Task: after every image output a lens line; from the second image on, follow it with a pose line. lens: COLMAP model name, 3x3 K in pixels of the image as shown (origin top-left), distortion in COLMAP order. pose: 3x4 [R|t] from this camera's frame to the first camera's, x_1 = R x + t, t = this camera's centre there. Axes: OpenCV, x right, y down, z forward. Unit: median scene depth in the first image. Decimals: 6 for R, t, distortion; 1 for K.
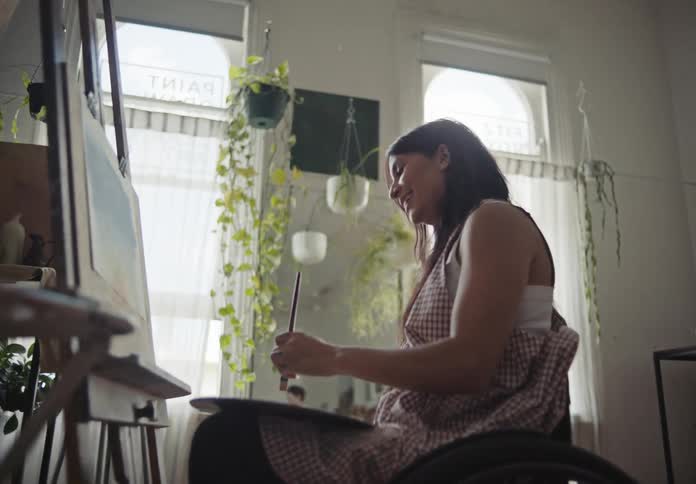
lens RADIAL K [[667.5, 0, 348.0], [0, 667.5, 242.0], [0, 0, 1]] dist [-0.048722, 0.010004]
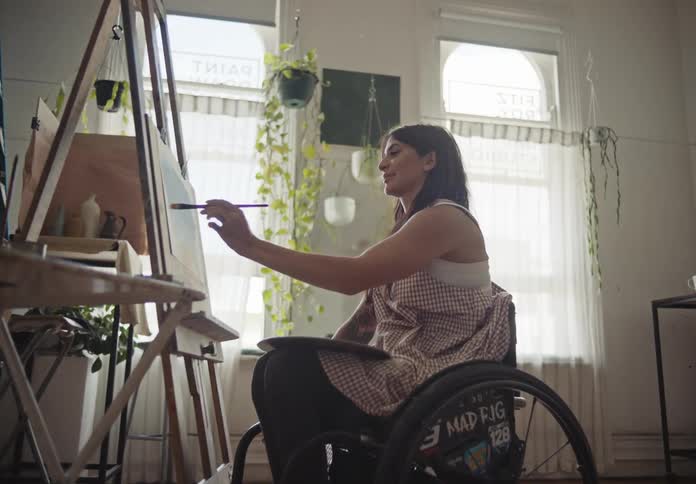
lens RADIAL K [[667.5, 0, 348.0], [0, 667.5, 242.0], [0, 0, 1]] dist [-0.048722, 0.010004]
pose [[0.997741, -0.015384, -0.065397, 0.032245], [0.020260, 0.997011, 0.074557, -0.026703], [0.064055, -0.075714, 0.995070, -0.136408]]
